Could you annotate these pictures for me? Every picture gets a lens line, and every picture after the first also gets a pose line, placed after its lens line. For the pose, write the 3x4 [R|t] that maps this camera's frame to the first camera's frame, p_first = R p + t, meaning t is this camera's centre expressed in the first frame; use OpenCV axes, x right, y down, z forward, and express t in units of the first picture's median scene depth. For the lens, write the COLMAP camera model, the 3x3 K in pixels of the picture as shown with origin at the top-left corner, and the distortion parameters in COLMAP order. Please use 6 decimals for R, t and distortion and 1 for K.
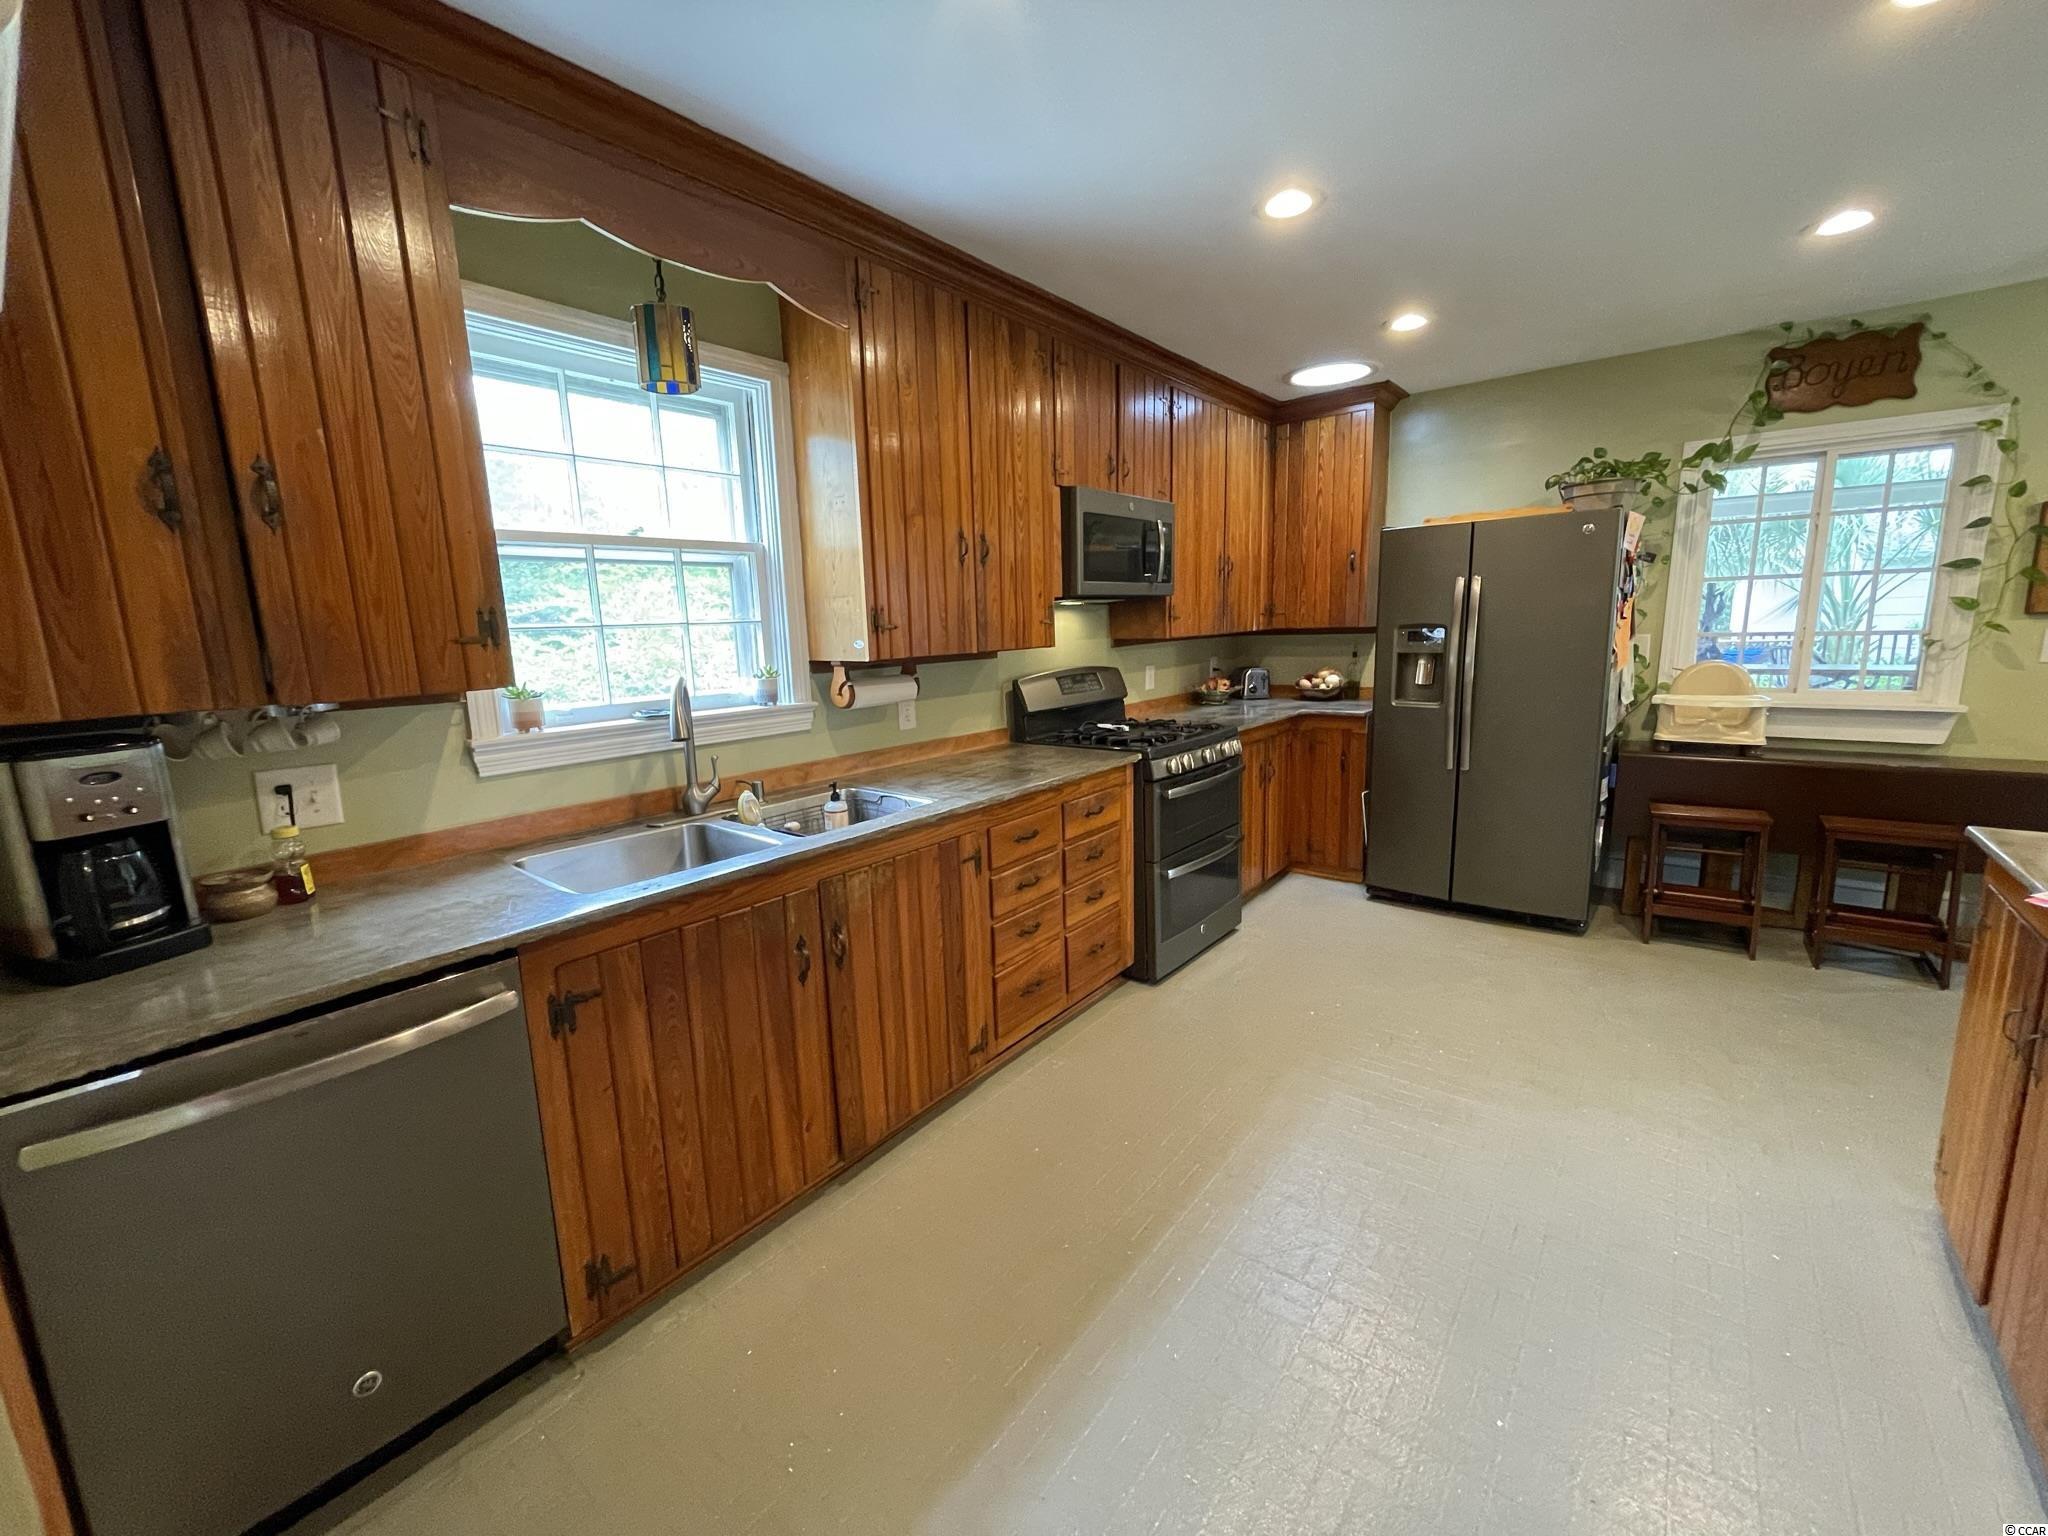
lens RADIAL K [[819.7, 0, 1027.2], [0, 819.7, 765.6], [0, 0, 1]] dist [-0.001311, -0.000619]
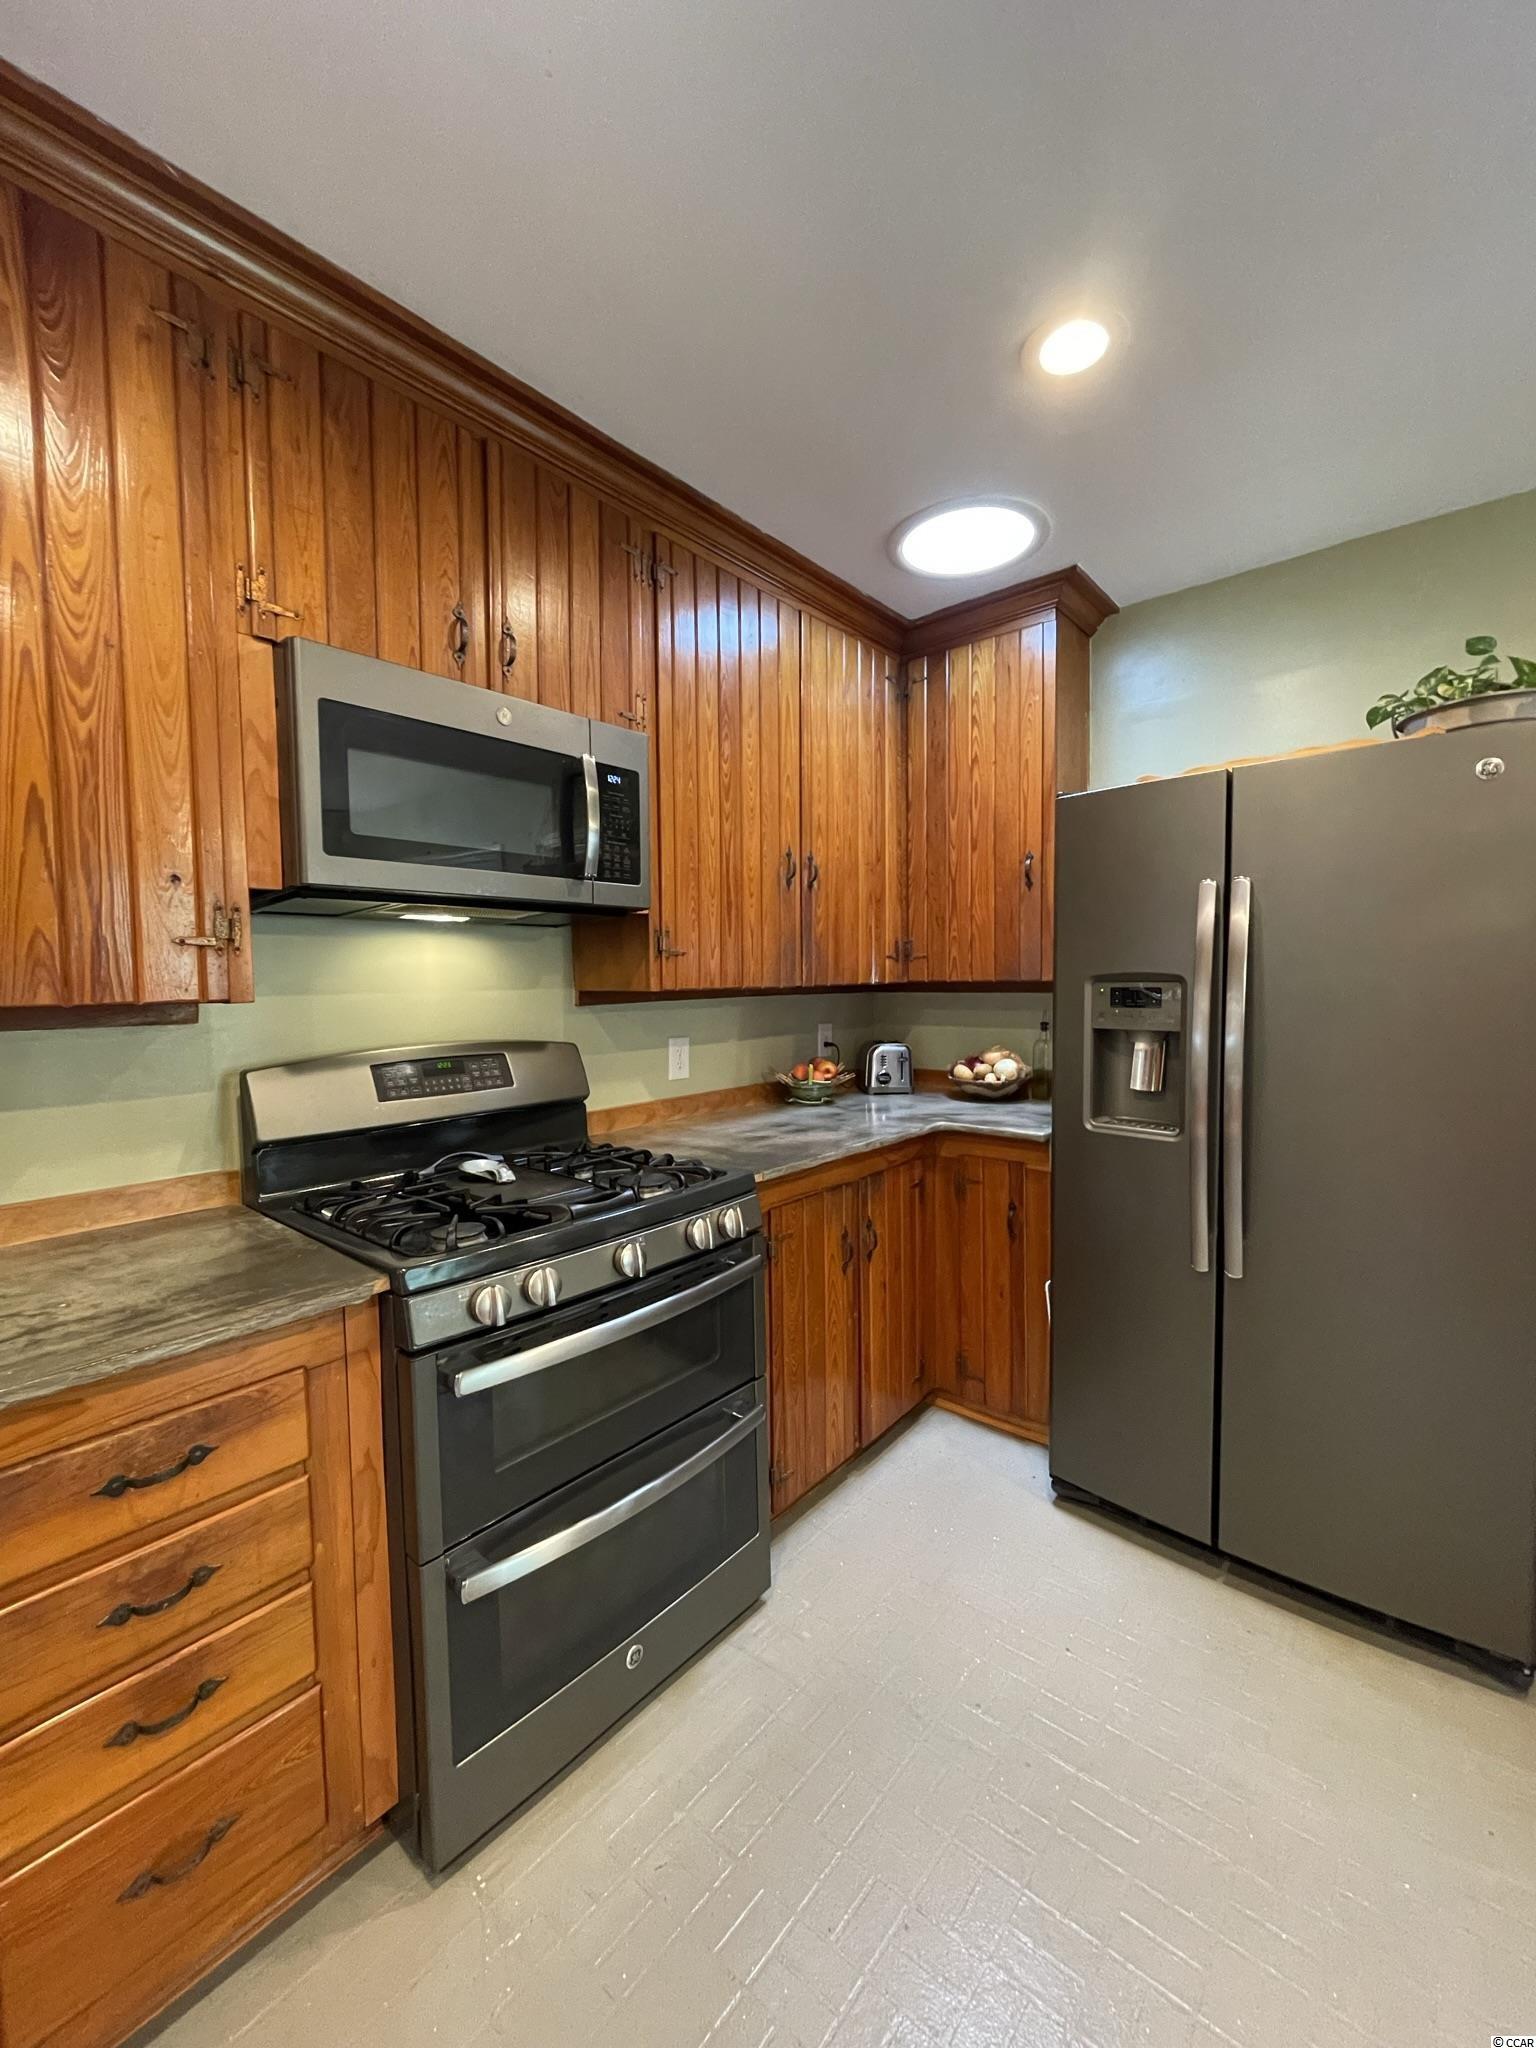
lens RADIAL K [[828.6, 0, 771.3], [0, 828.6, 1017.5], [0, 0, 1]] dist [-0.000212, -0.000085]
pose [[0.999361, 0.022986, -0.027371, 0.238060], [-0.026221, 0.991884, -0.124416, -0.067114], [0.024289, 0.125054, 0.991853, 0.430173]]
